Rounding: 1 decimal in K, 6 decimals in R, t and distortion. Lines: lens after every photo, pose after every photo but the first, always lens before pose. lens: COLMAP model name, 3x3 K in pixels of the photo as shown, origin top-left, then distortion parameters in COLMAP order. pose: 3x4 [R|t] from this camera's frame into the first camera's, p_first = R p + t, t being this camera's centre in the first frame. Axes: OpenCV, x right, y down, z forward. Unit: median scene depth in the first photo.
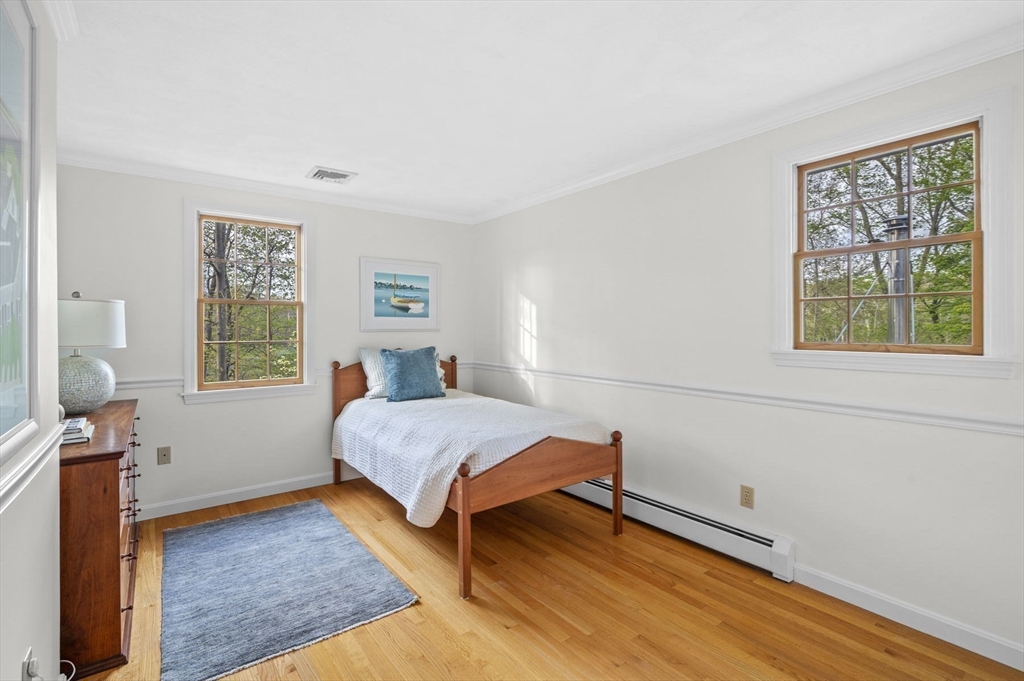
lens RADIAL K [[471.2, 0, 511.4], [0, 471.2, 333.9], [0, 0, 1]] dist [-0.000069, -0.000335]
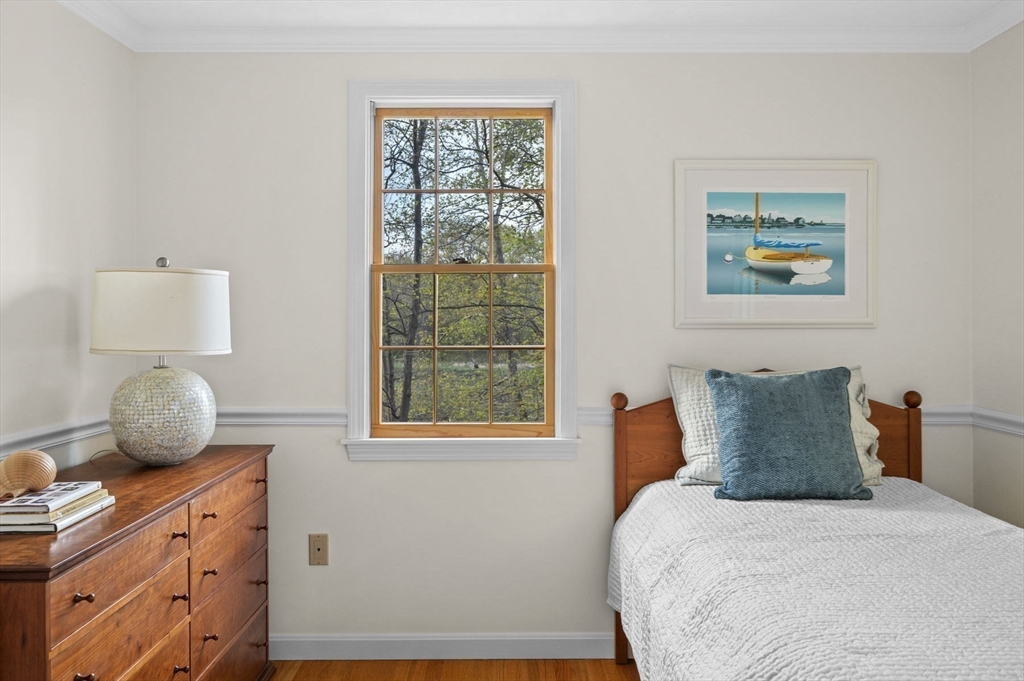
lens RADIAL K [[885.9, 0, 512.0], [0, 885.9, 316.4], [0, 0, 1]] dist [-0.002091, 0.002197]
pose [[0.802377, -0.001229, -0.596817, 0.055832], [-0.009442, 0.999847, -0.014753, -0.002481], [0.596743, 0.017472, 0.802242, 0.247599]]
